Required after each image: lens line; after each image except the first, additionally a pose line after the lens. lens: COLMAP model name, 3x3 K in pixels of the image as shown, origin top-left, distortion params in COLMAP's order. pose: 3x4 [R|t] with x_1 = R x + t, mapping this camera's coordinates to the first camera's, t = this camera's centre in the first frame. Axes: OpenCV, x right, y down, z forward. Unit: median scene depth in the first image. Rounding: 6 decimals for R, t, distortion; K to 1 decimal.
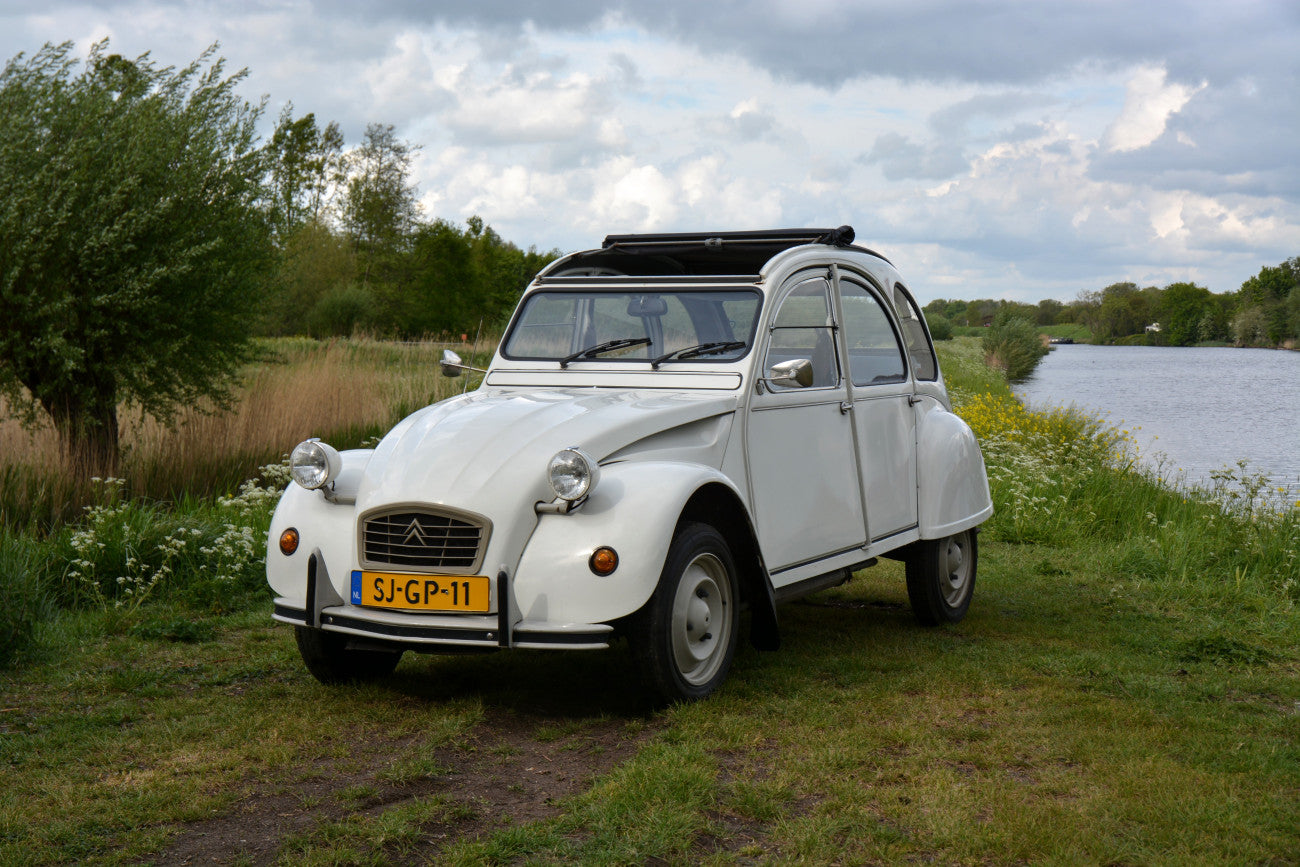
lens RADIAL K [[2039.8, 0, 650.0], [0, 2039.8, 433.5], [0, 0, 1]] dist [0.162704, 0.032875]
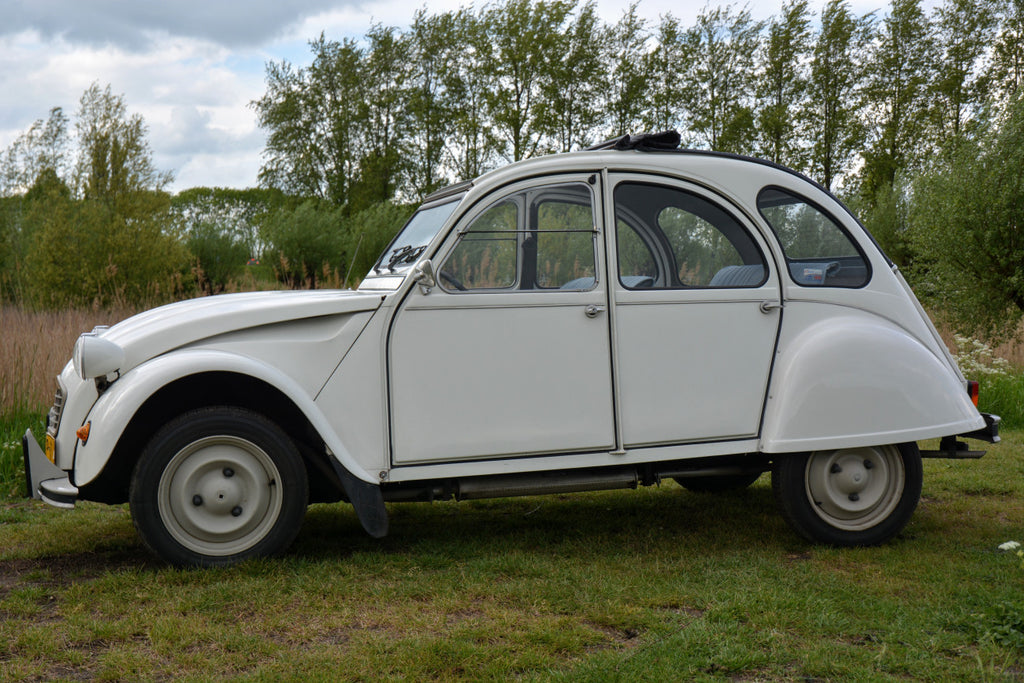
lens RADIAL K [[1294.7, 0, 494.8], [0, 1294.7, 343.5], [0, 0, 1]] dist [0.096452, 0.059921]
pose [[0.670684, 0.027354, -0.741239, 0.585289], [-0.029097, 0.999521, 0.010558, -0.001995], [0.741172, 0.014486, 0.671159, 0.586529]]
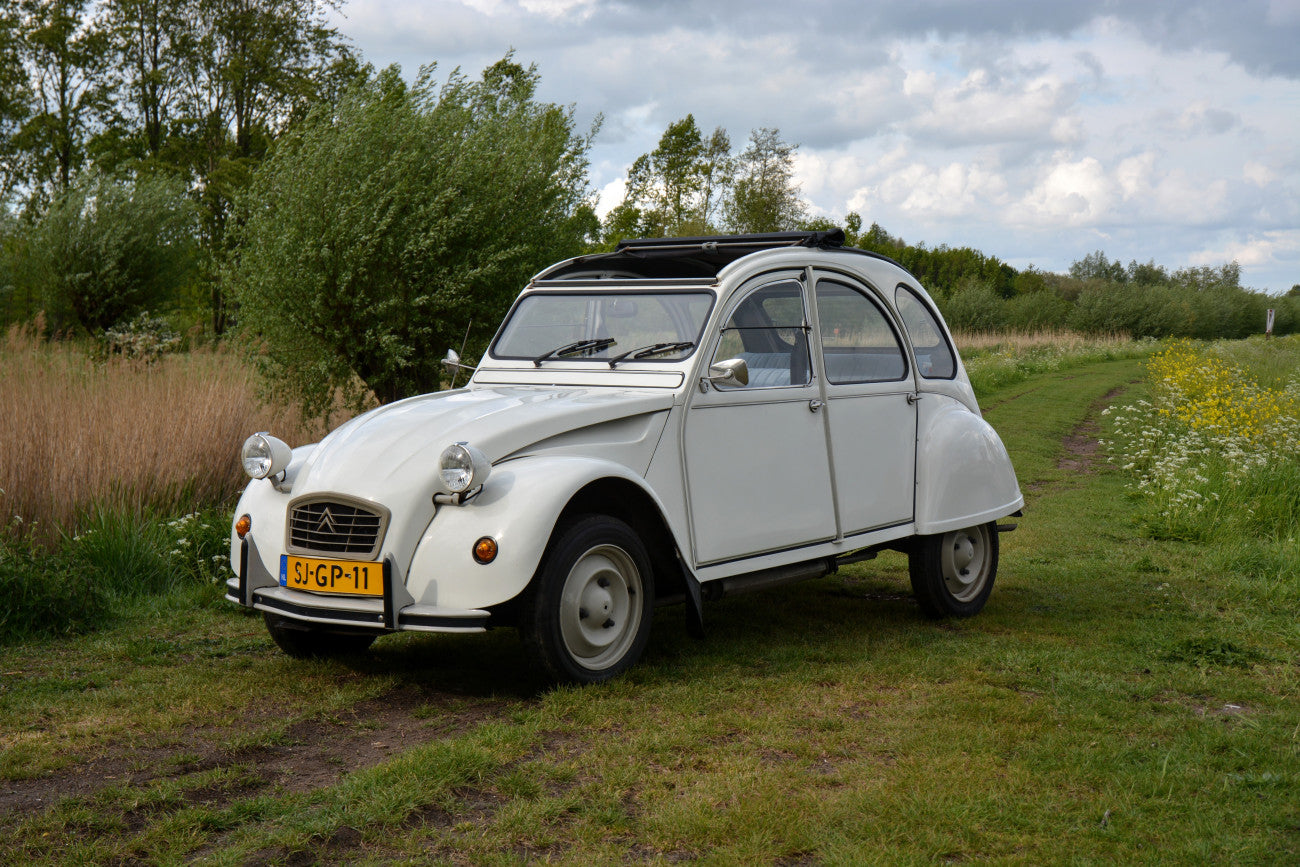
lens RADIAL K [[1960.5, 0, 650.0], [0, 1960.5, 433.5], [0, 0, 1]] dist [0.163744, 0.015345]
pose [[0.981259, 0.007679, -0.192539, 0.223401], [-0.006707, 0.999961, 0.005700, -0.003912], [0.192575, -0.004302, 0.981273, 0.013236]]
